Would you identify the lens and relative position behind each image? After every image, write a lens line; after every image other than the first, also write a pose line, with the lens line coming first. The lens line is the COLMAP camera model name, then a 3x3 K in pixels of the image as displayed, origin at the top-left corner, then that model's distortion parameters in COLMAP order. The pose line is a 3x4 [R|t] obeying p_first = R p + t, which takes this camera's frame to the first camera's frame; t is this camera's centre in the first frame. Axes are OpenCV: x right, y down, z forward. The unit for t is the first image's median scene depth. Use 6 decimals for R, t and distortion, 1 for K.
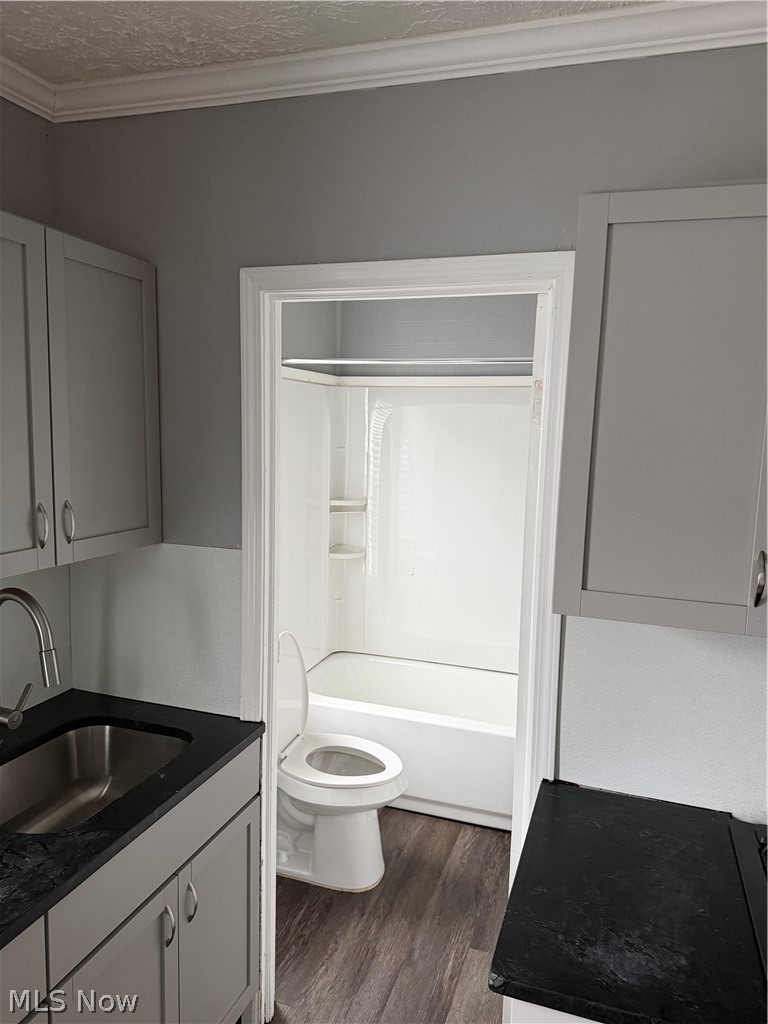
lens RADIAL K [[728.9, 0, 382.6], [0, 728.9, 513.4], [0, 0, 1]] dist [0.045604, -0.001409]
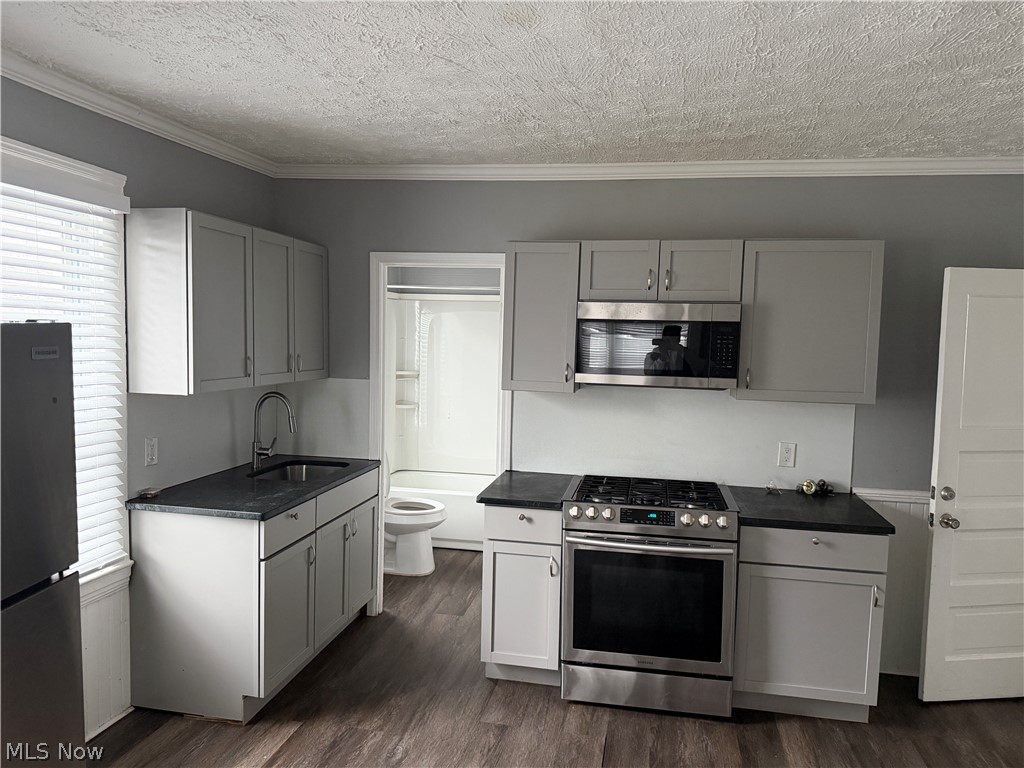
lens RADIAL K [[728.9, 0, 515.8], [0, 728.9, 384.0], [0, 0, 1]] dist [0.045604, -0.001409]
pose [[0.990727, -0.009537, 0.135529, -0.051991], [0.015759, 0.998867, -0.044911, 0.151834], [-0.134948, 0.046630, 0.989755, -1.080557]]
